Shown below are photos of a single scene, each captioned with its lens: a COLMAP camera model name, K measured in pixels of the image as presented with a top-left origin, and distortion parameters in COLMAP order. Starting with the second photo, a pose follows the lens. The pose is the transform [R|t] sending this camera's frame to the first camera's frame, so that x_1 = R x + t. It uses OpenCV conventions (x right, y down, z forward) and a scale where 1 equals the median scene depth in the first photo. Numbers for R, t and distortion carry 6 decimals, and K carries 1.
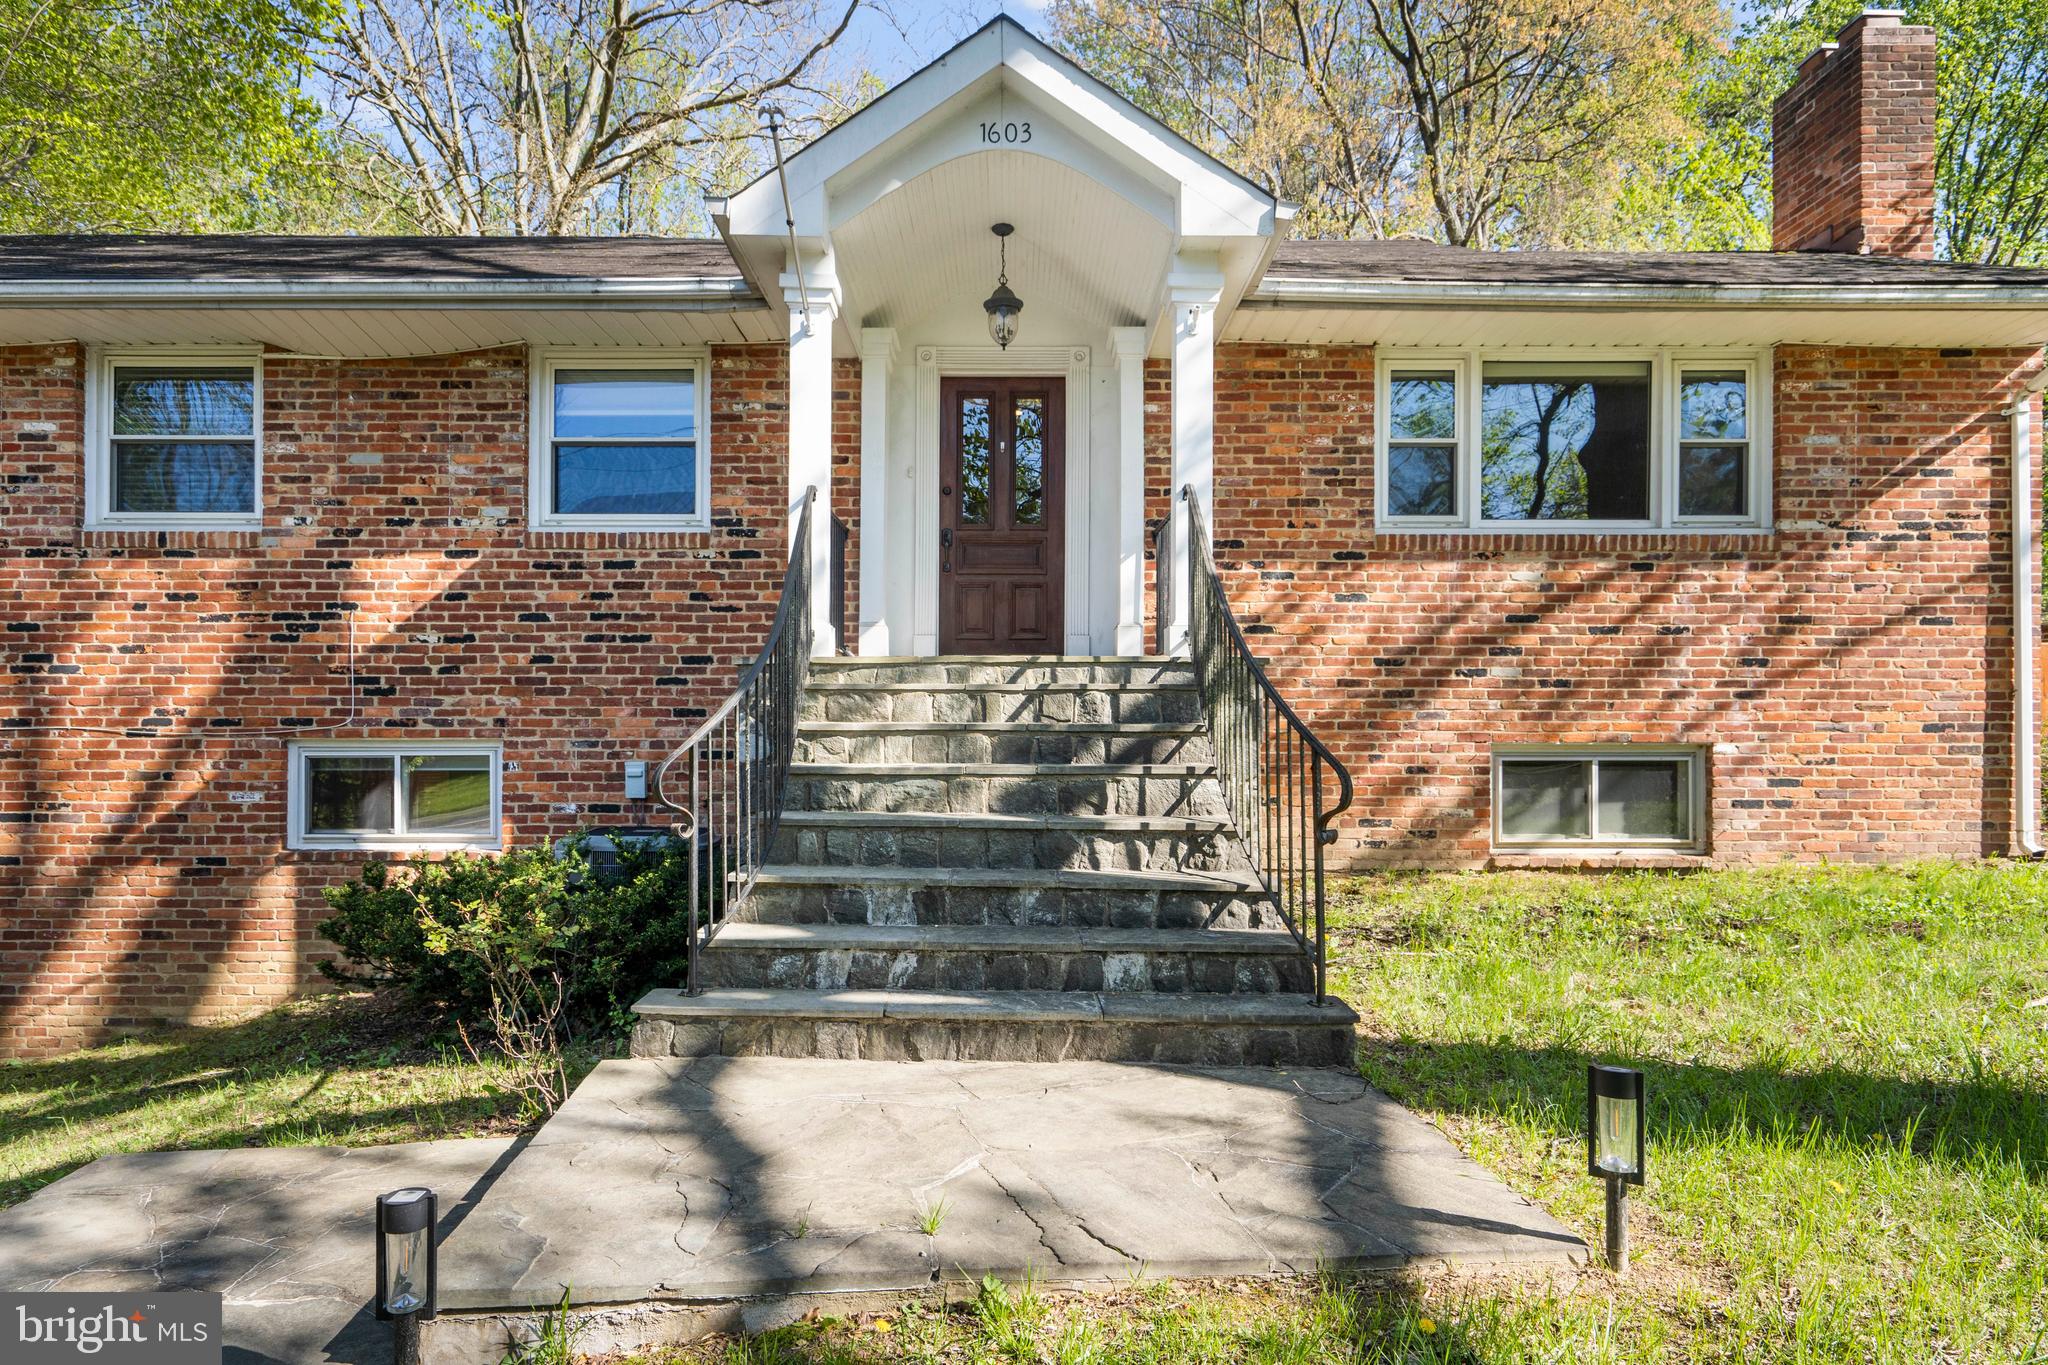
lens RADIAL K [[1228.0, 0, 967.0], [0, 1228.0, 674.4], [0, 0, 1]] dist [0.003151, 0.000807]
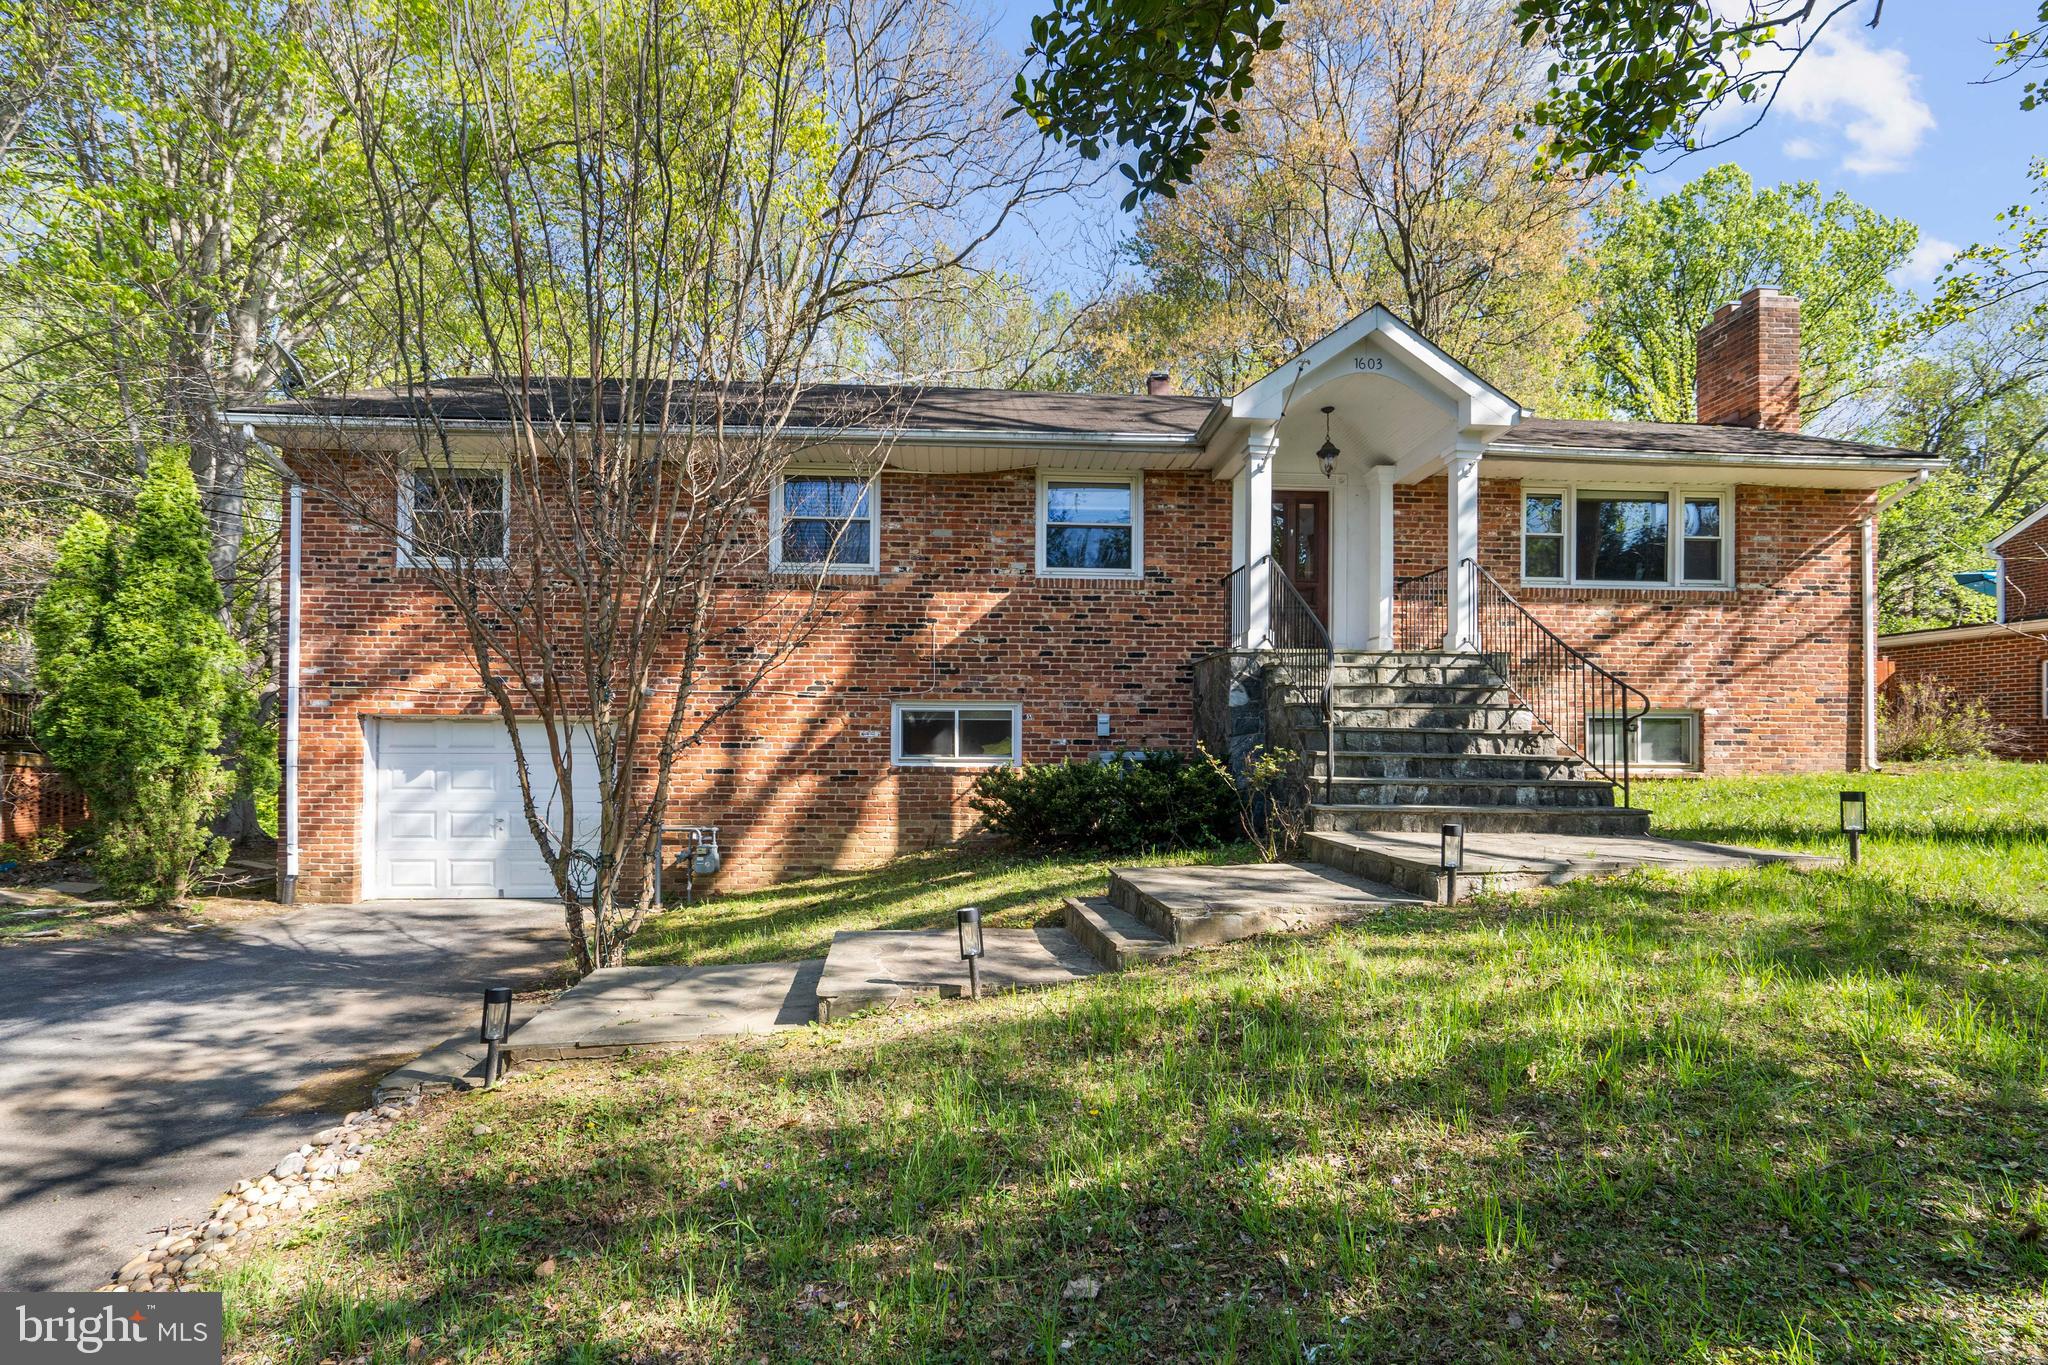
lens RADIAL K [[951.0, 0, 1022.3], [0, 951.0, 692.3], [0, 0, 1]] dist [-0.004521, 0.000848]
pose [[0.997906, 0.008665, 0.064093, -0.461130], [-0.008399, 0.999955, -0.004413, 0.046968], [-0.064128, 0.003865, 0.997934, -0.301252]]
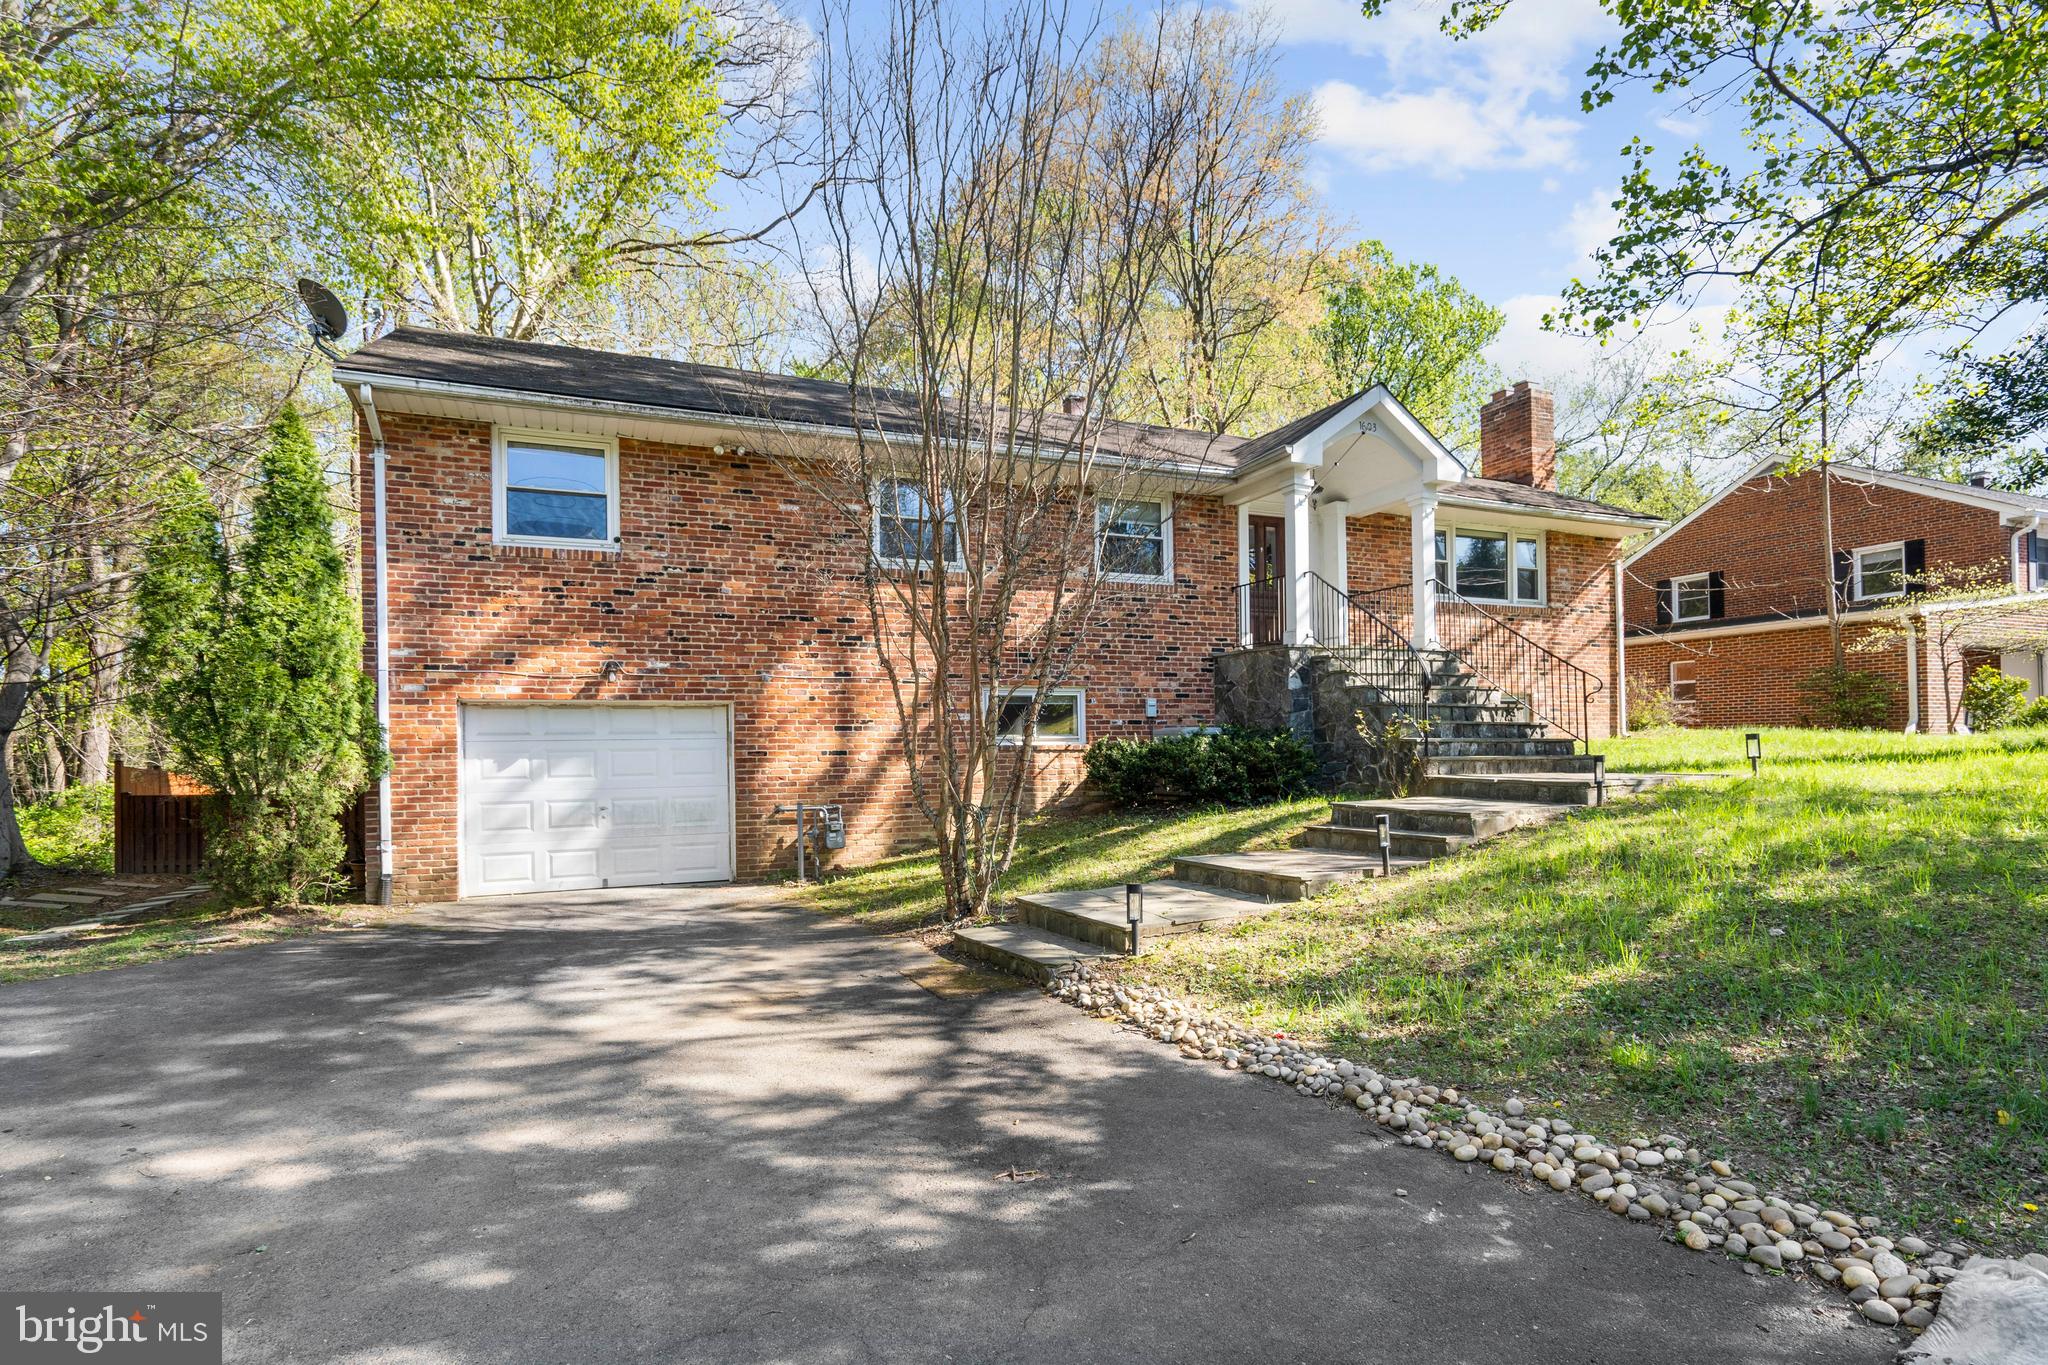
lens RADIAL K [[1017.9, 0, 1009.6], [0, 1017.9, 687.0], [0, 0, 1]] dist [0.001231, -0.000148]
pose [[0.917164, 0.010227, 0.398379, -1.129495], [-0.005098, 0.999890, -0.013930, 0.076010], [-0.398478, 0.010745, 0.917115, -0.423754]]
